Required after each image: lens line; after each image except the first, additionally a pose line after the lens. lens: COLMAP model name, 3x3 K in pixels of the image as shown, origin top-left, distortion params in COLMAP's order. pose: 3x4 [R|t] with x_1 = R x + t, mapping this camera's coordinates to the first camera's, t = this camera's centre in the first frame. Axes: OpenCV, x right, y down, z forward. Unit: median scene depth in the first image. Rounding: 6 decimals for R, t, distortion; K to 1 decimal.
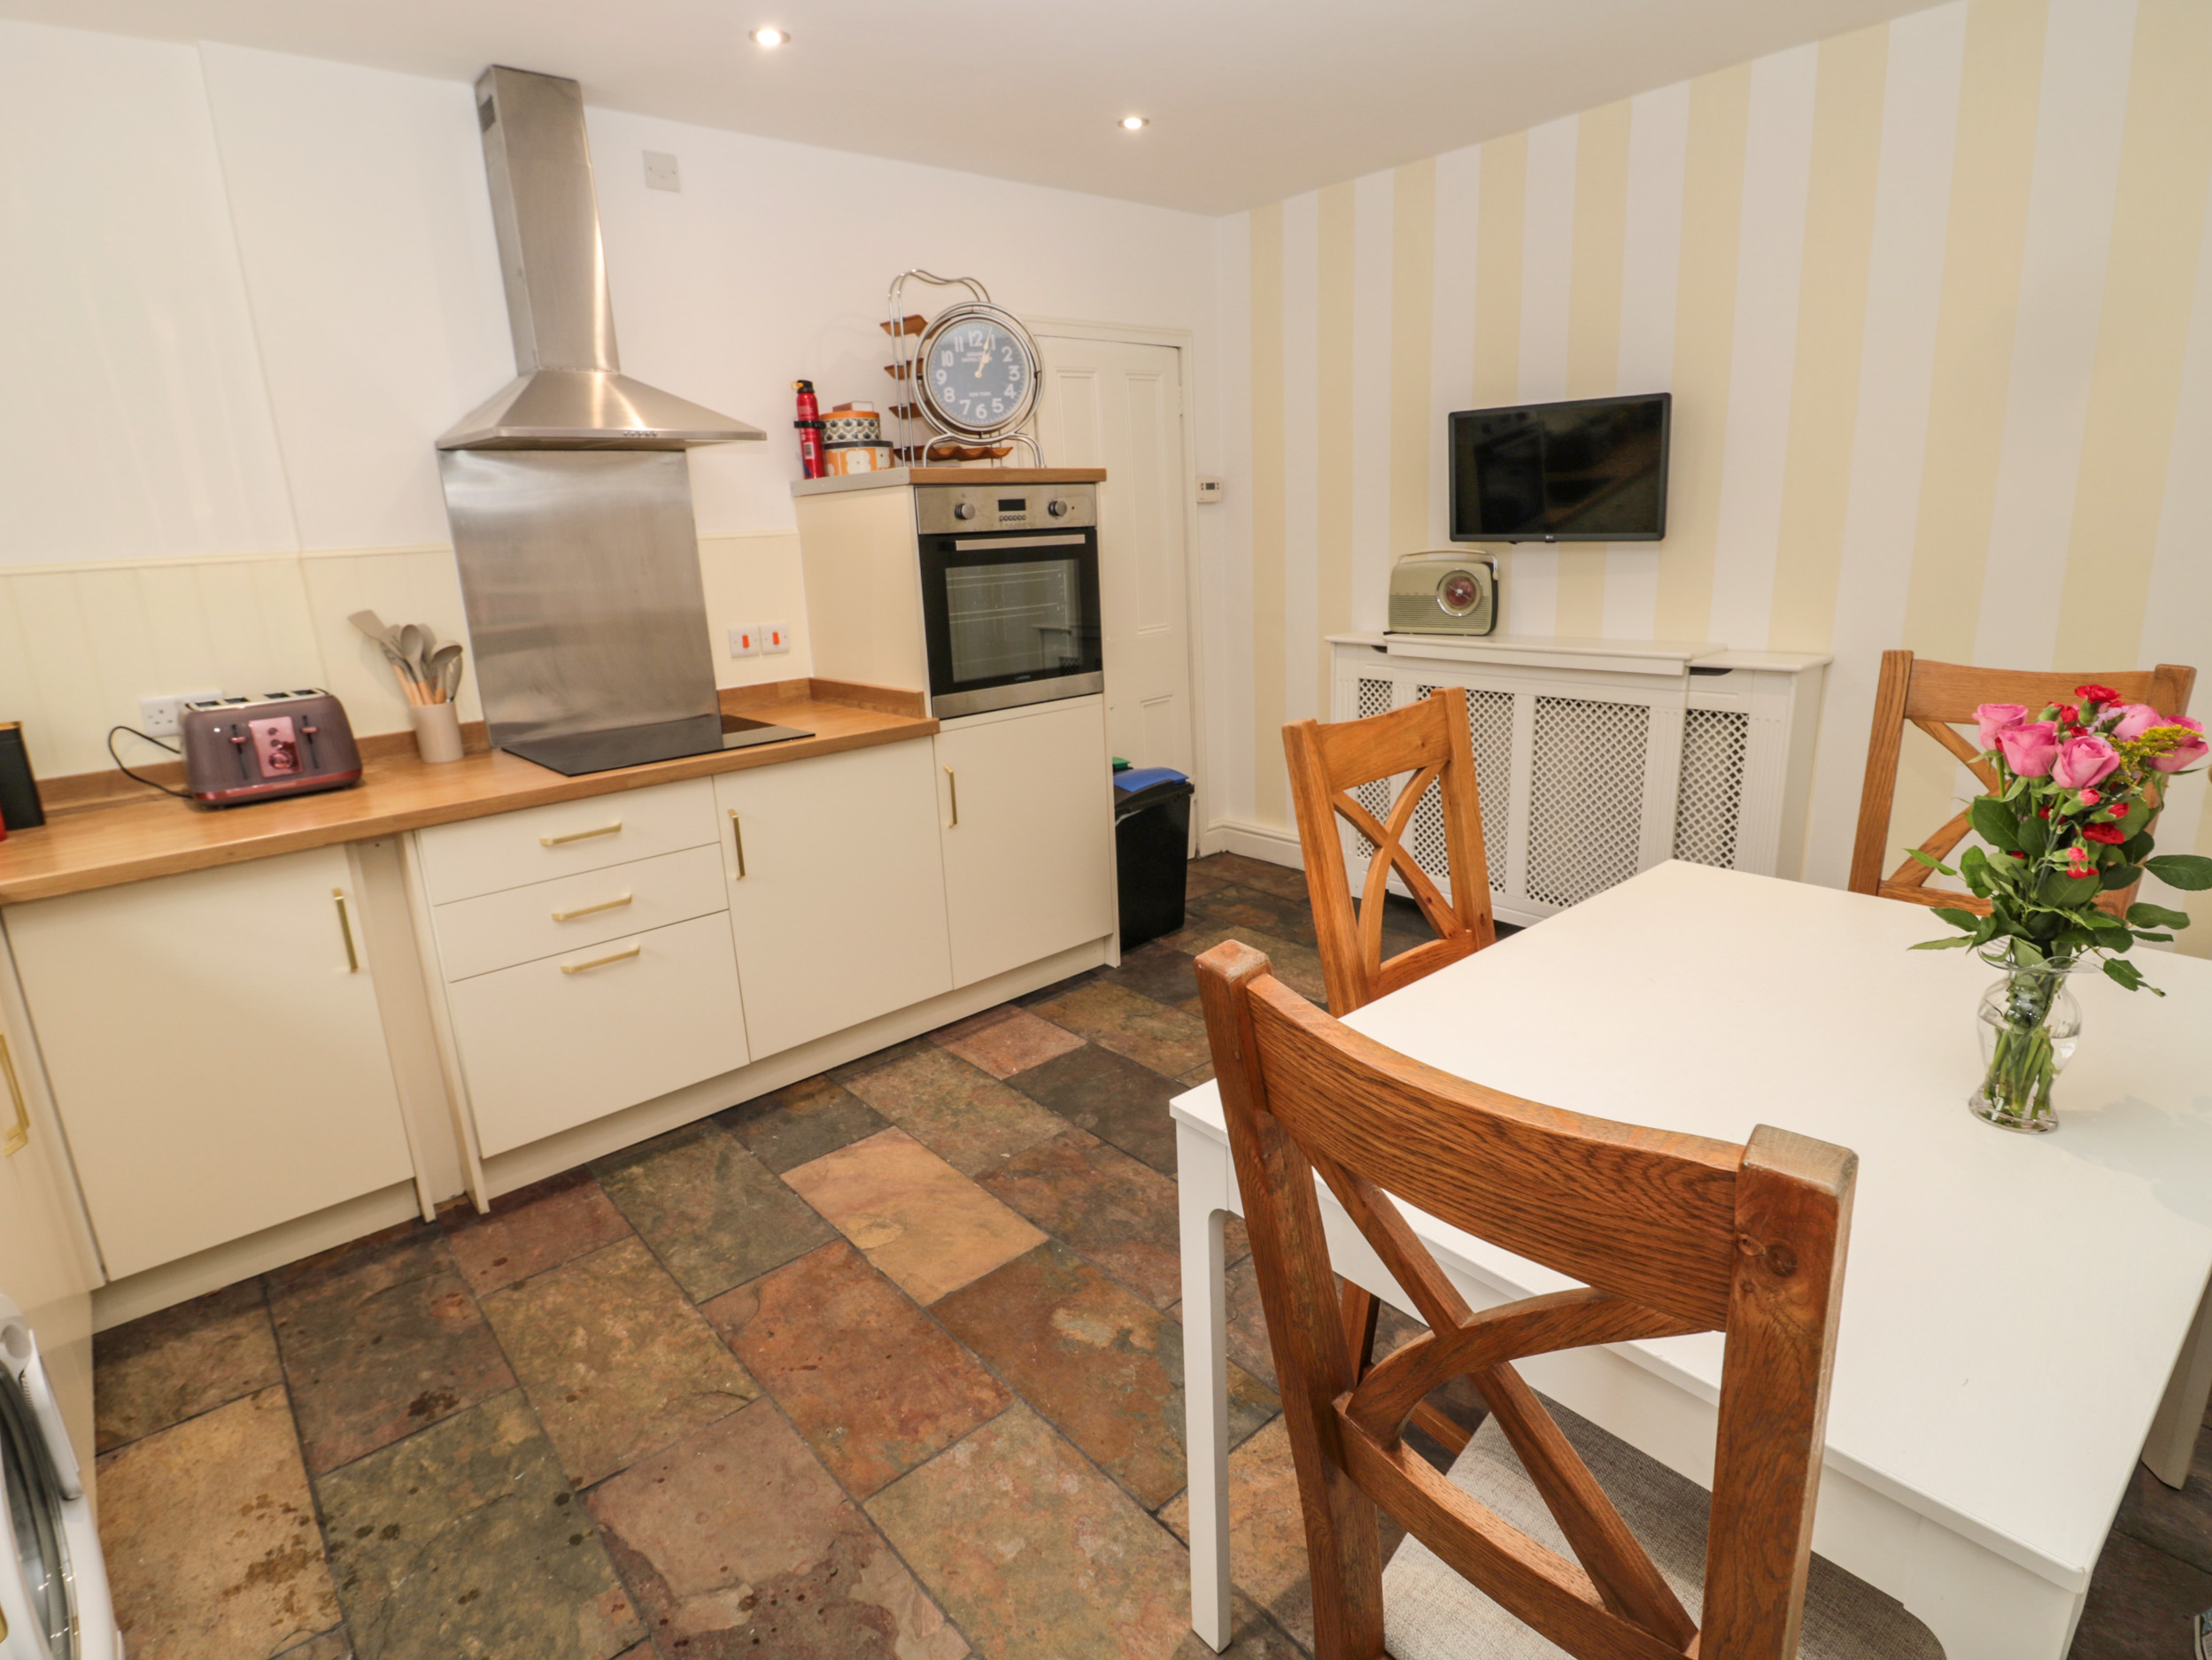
lens RADIAL K [[1148.7, 0, 1096.3], [0, 1148.7, 820.1], [0, 0, 1]] dist [0.000322, -0.013082]
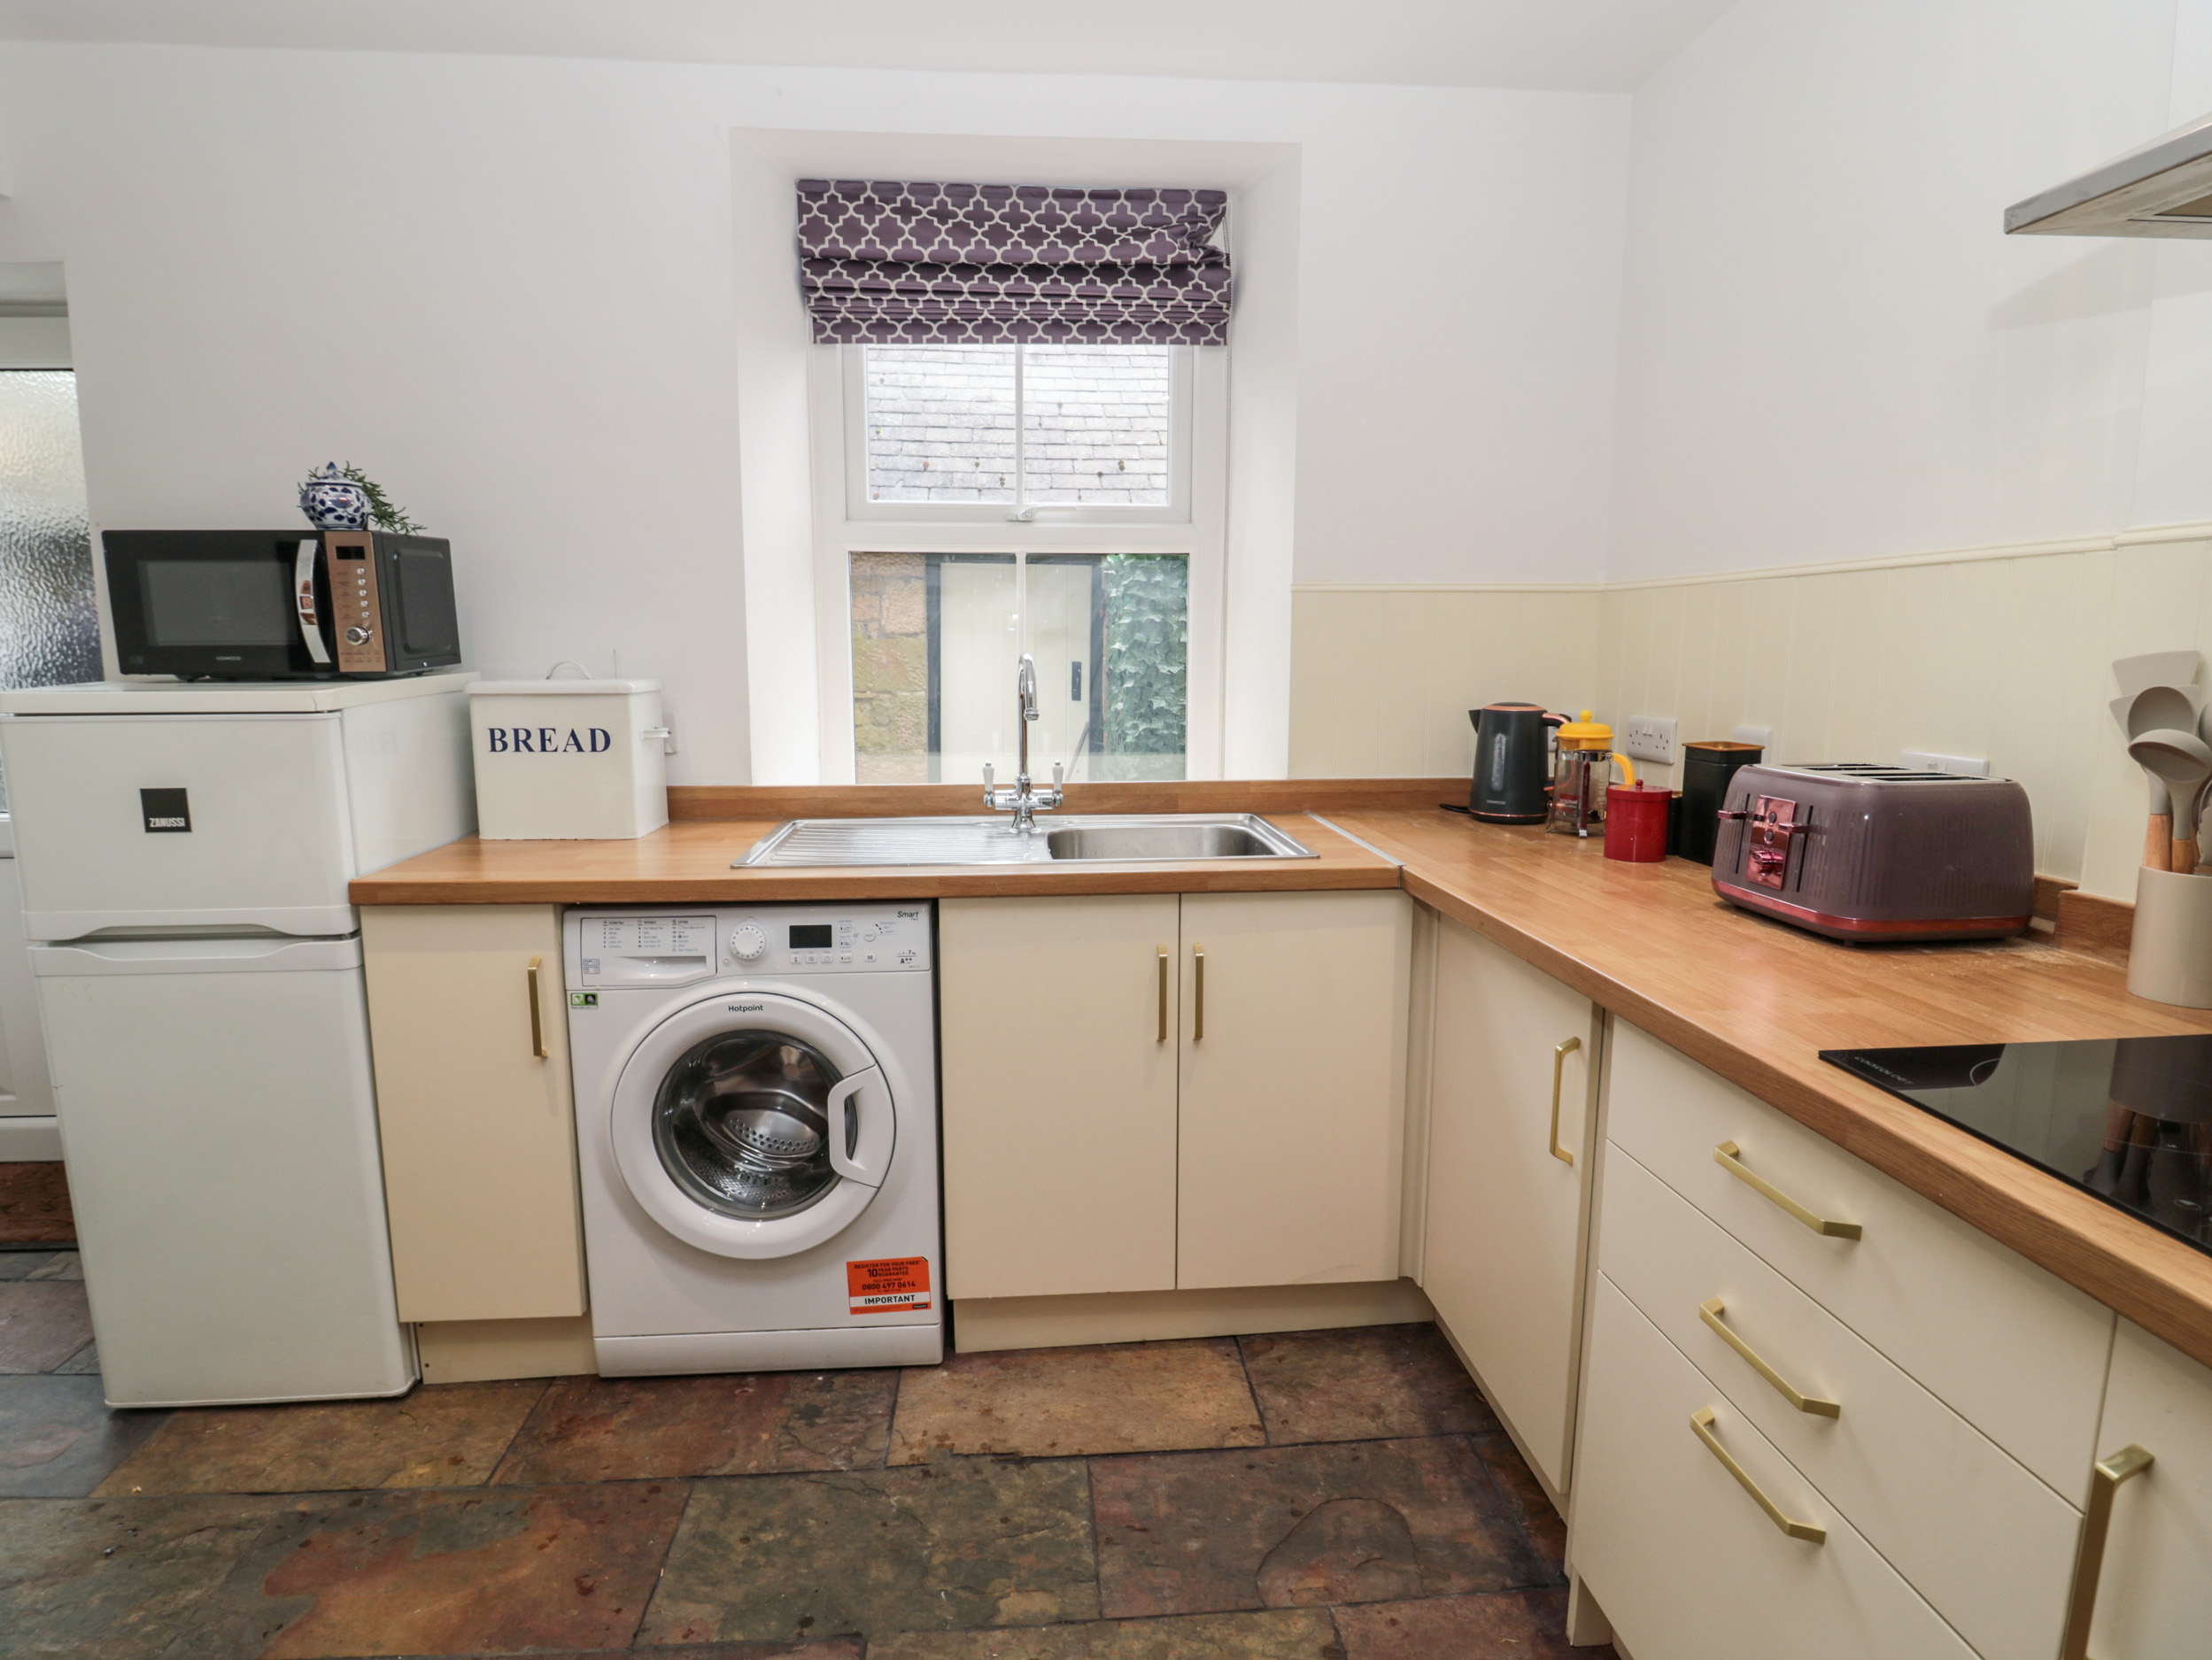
lens RADIAL K [[1148.7, 0, 1089.9], [0, 1148.7, 809.6], [0, 0, 1]] dist [0.000322, -0.013082]
pose [[-0.603489, 0.160487, -0.781054, 0.014012], [-0.169393, 0.931373, 0.322257, -0.225706], [0.779171, 0.326784, -0.534888, 1.054875]]
